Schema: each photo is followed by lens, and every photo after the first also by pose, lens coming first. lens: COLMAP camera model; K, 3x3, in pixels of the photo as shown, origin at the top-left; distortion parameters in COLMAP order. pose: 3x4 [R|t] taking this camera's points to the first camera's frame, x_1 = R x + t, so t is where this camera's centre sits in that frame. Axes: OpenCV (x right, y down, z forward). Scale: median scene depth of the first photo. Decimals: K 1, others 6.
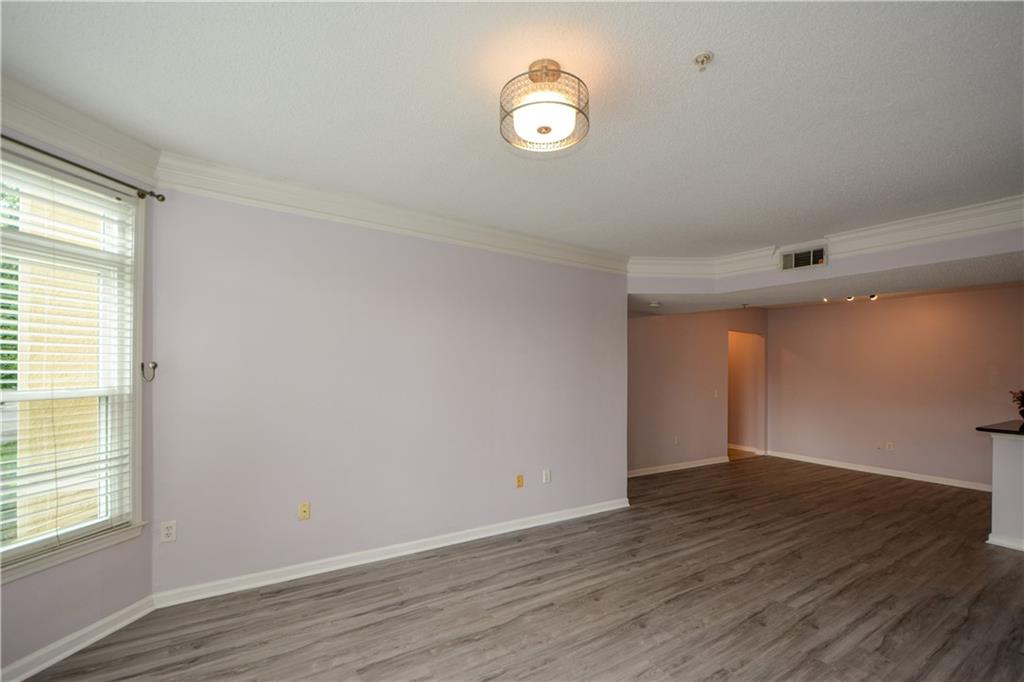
lens RADIAL K [[447.1, 0, 504.5], [0, 447.1, 353.4], [0, 0, 1]] dist [0.003015, -0.004621]
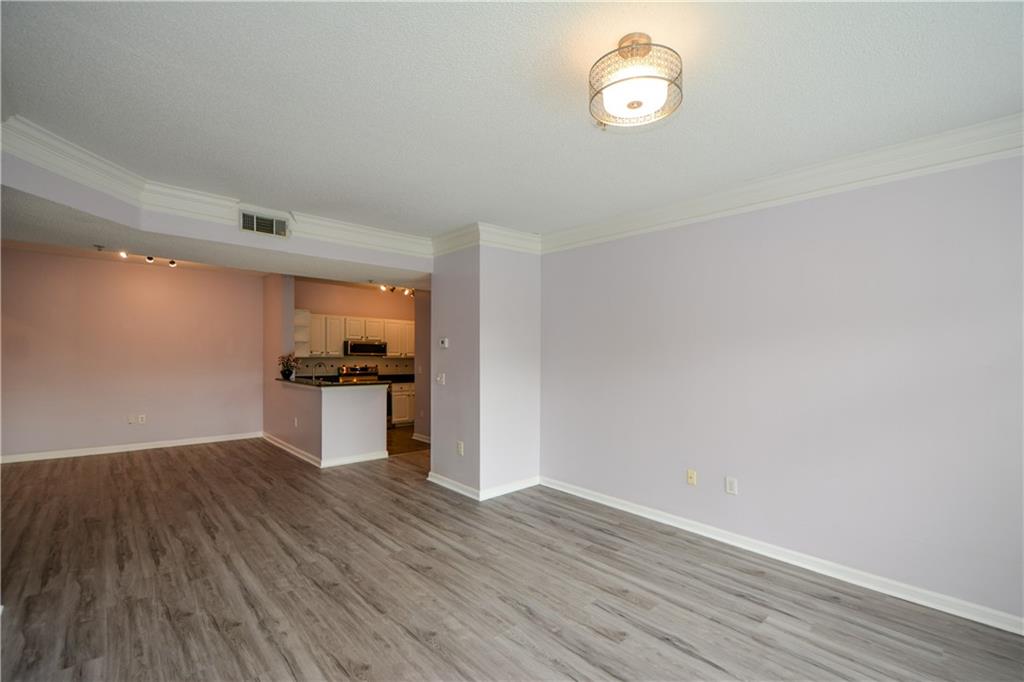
lens RADIAL K [[447.1, 0, 519.2], [0, 447.1, 341.9], [0, 0, 1]] dist [0.003015, -0.004621]
pose [[-0.162474, 0.004414, 0.986703, -0.374433], [-0.052871, 0.998514, -0.013173, 0.022104], [-0.985295, -0.054308, -0.162000, 0.633750]]
